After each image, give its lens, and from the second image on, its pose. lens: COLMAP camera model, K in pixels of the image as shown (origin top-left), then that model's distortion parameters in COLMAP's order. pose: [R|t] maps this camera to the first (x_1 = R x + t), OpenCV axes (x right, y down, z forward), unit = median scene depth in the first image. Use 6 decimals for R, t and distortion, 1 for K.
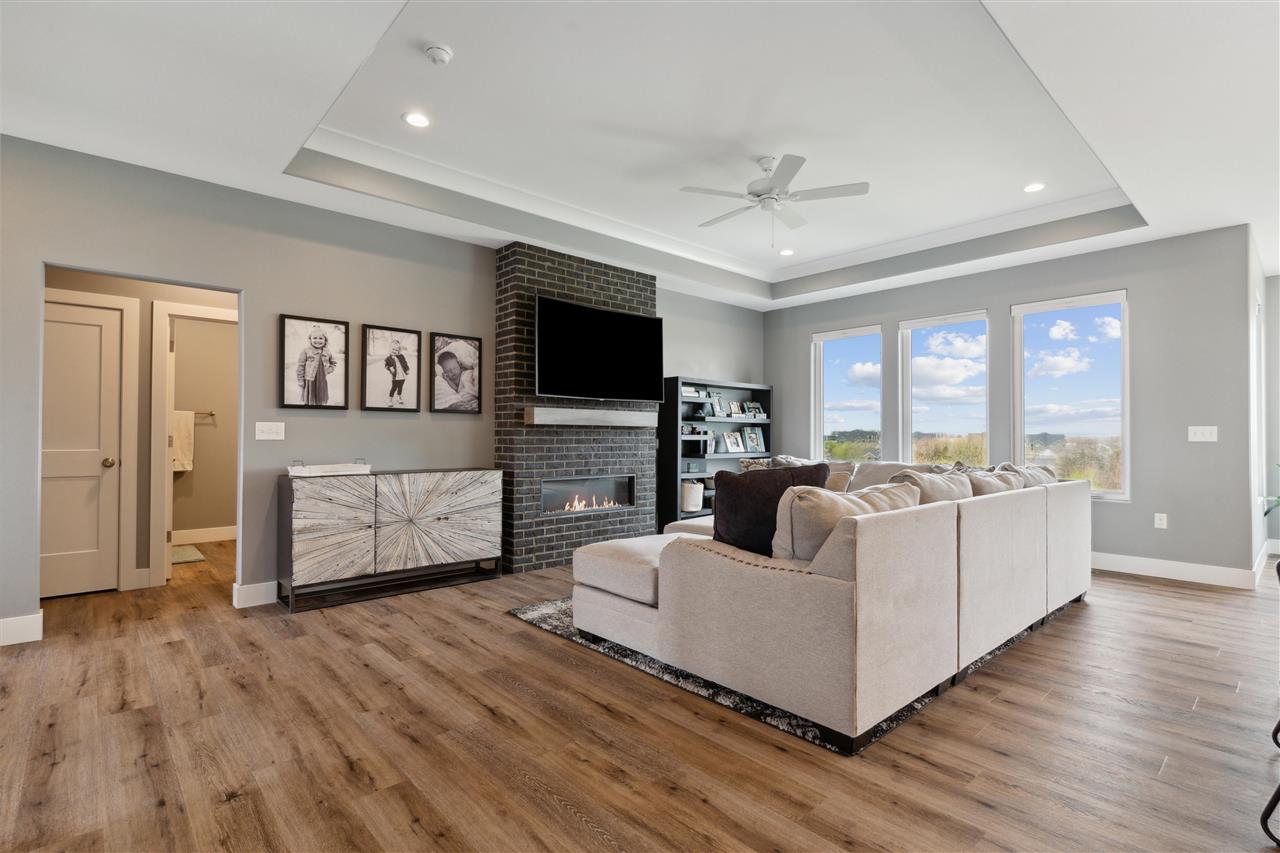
lens RADIAL K [[609.8, 0, 642.6], [0, 609.8, 431.9], [0, 0, 1]] dist [0.002654, -0.000110]
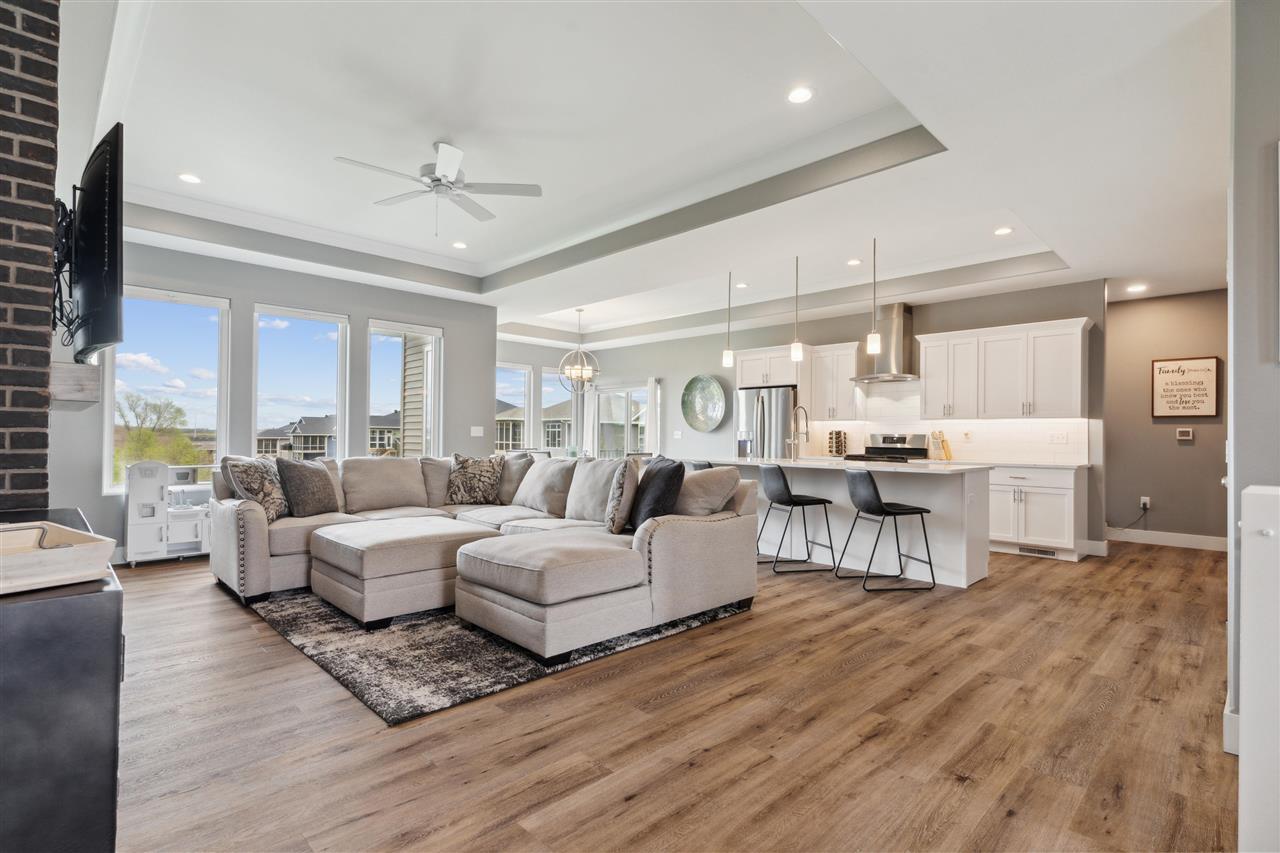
lens RADIAL K [[609.8, 0, 639.9], [0, 609.8, 427.9], [0, 0, 1]] dist [0.002654, -0.000110]
pose [[-0.040802, 0.011099, 0.999106, -0.754363], [-0.021038, 0.999707, -0.011964, 0.005438], [-0.998946, -0.021507, -0.040557, 0.710187]]
